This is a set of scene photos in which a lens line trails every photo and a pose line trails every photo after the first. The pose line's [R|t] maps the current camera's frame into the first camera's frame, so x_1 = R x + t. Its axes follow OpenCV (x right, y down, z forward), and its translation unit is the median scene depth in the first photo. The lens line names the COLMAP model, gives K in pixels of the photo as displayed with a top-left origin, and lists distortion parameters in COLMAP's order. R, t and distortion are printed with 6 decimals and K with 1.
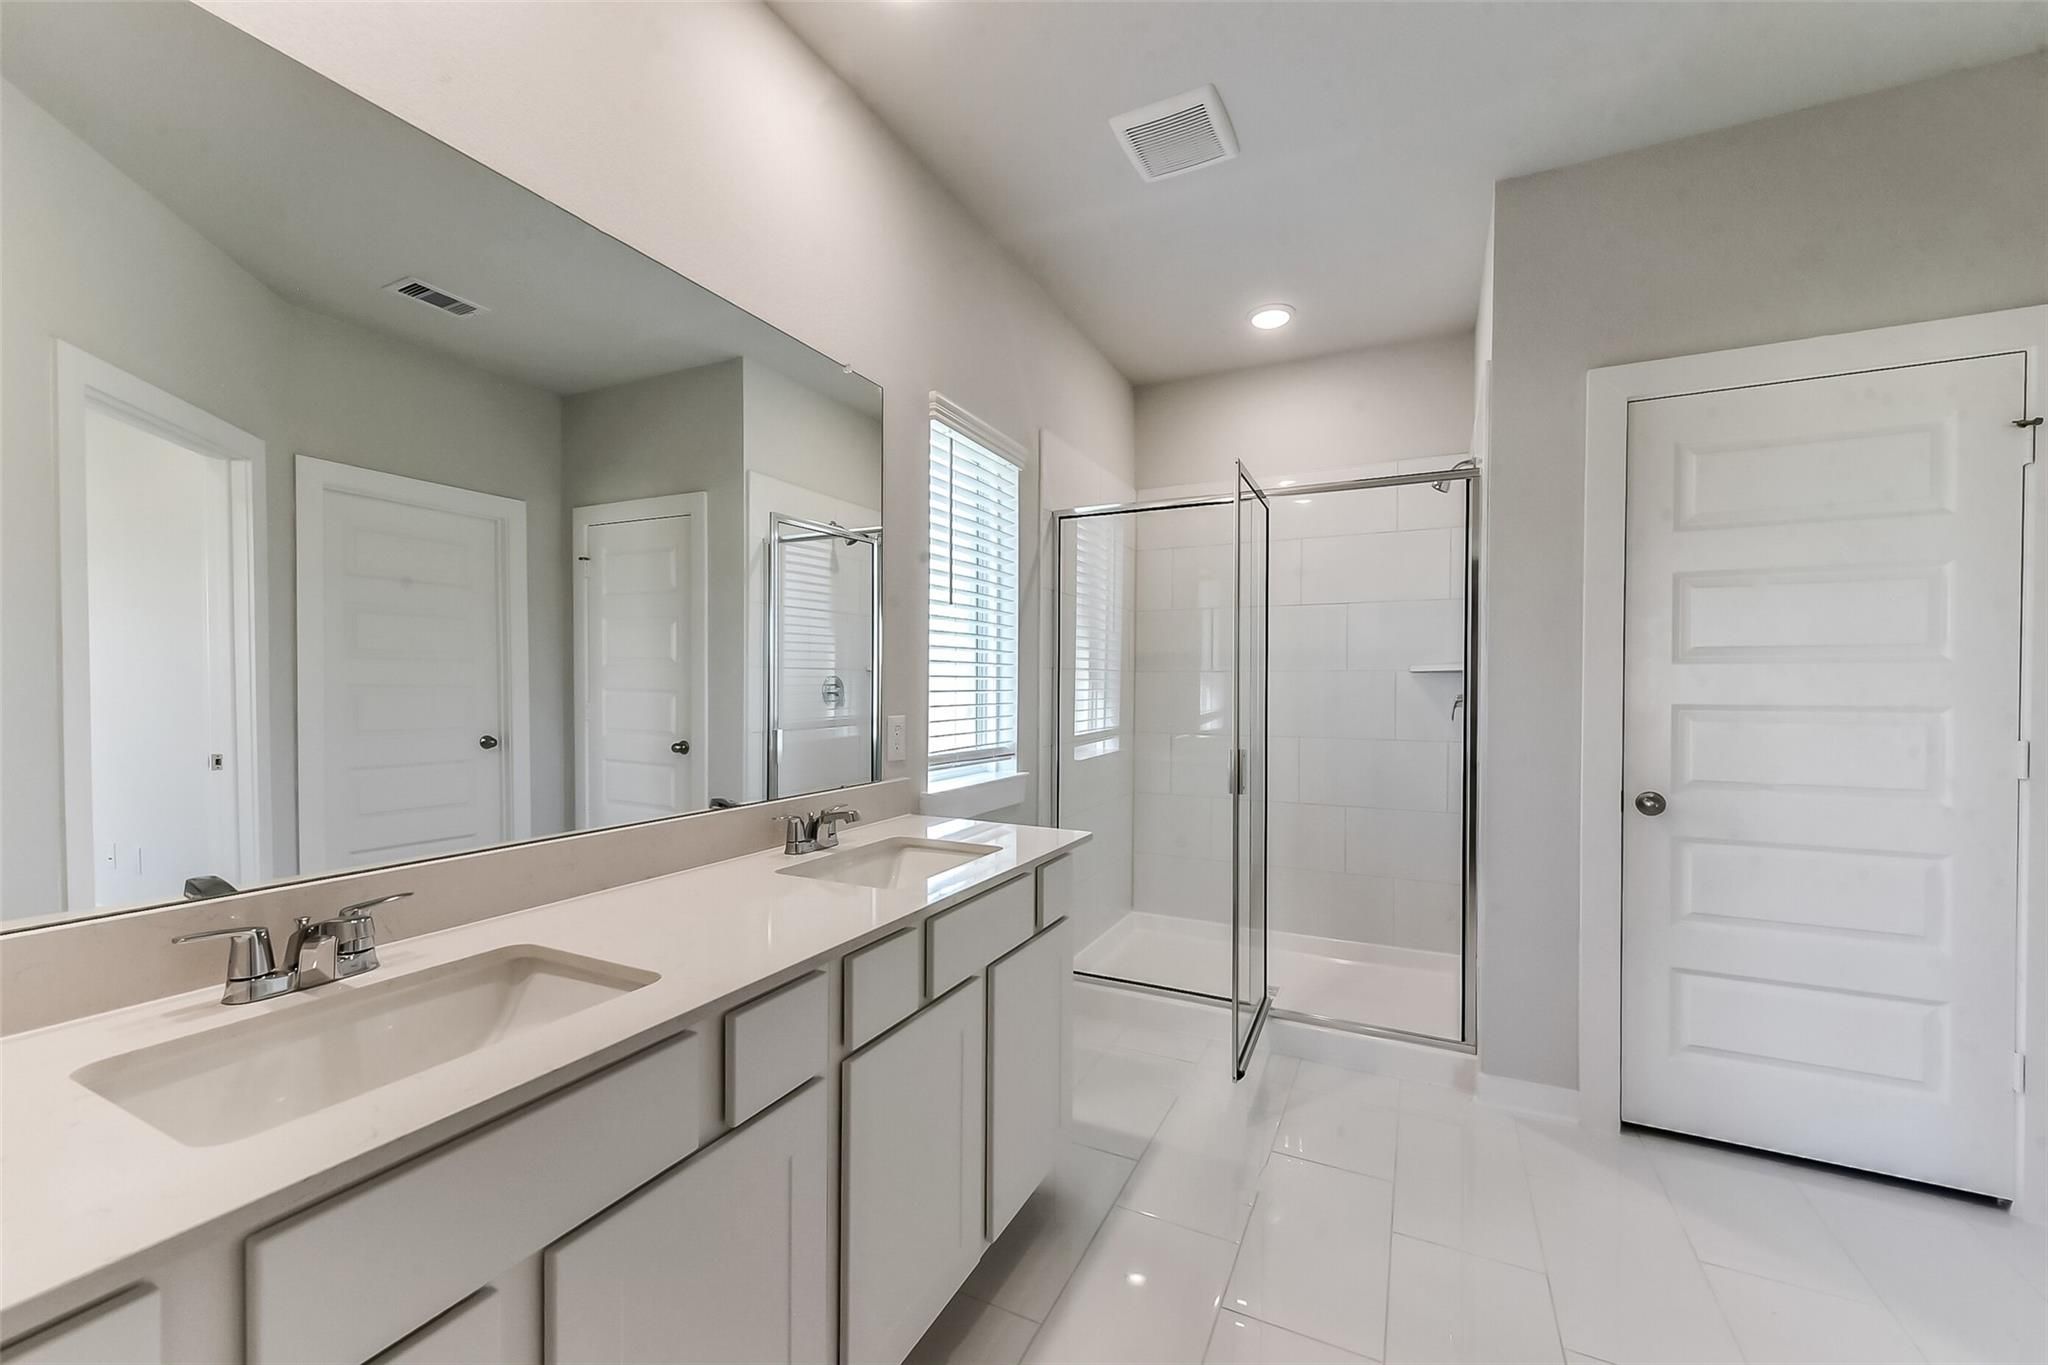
lens RADIAL K [[825.4, 0, 1028.8], [0, 825.4, 684.1], [0, 0, 1]] dist [0.000149, -0.001098]
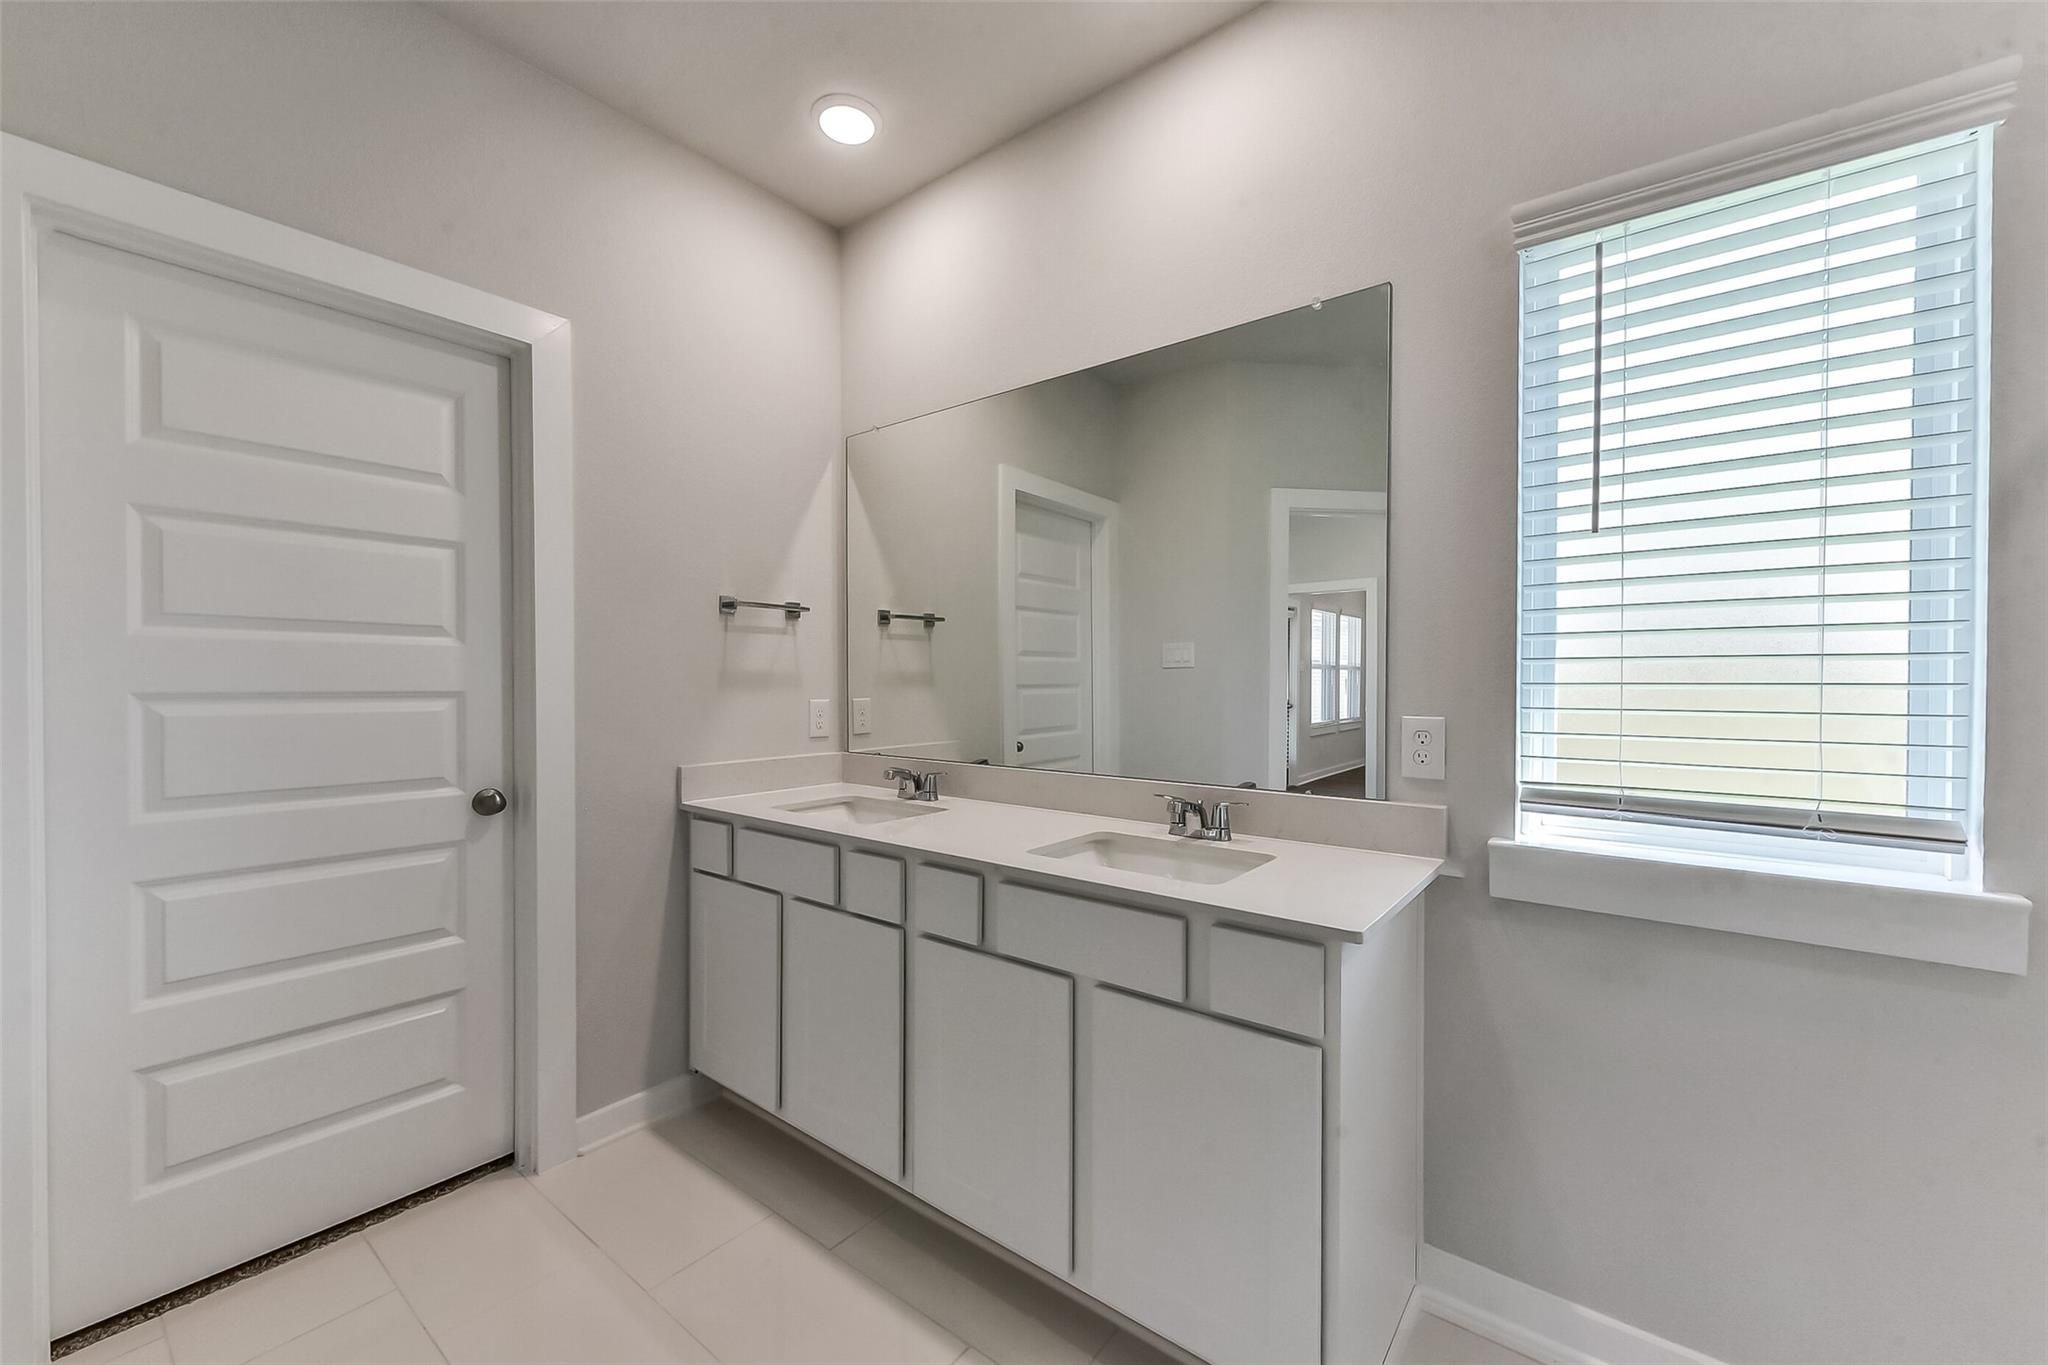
lens RADIAL K [[796.9, 0, 1028.4], [0, 796.9, 693.7], [0, 0, 1]] dist [0.002311, -0.000265]
pose [[-0.212347, 0.010259, -0.977140, 0.429078], [-0.002660, 0.999935, 0.011076, 0.008193], [0.977191, 0.004951, -0.212306, 0.587979]]
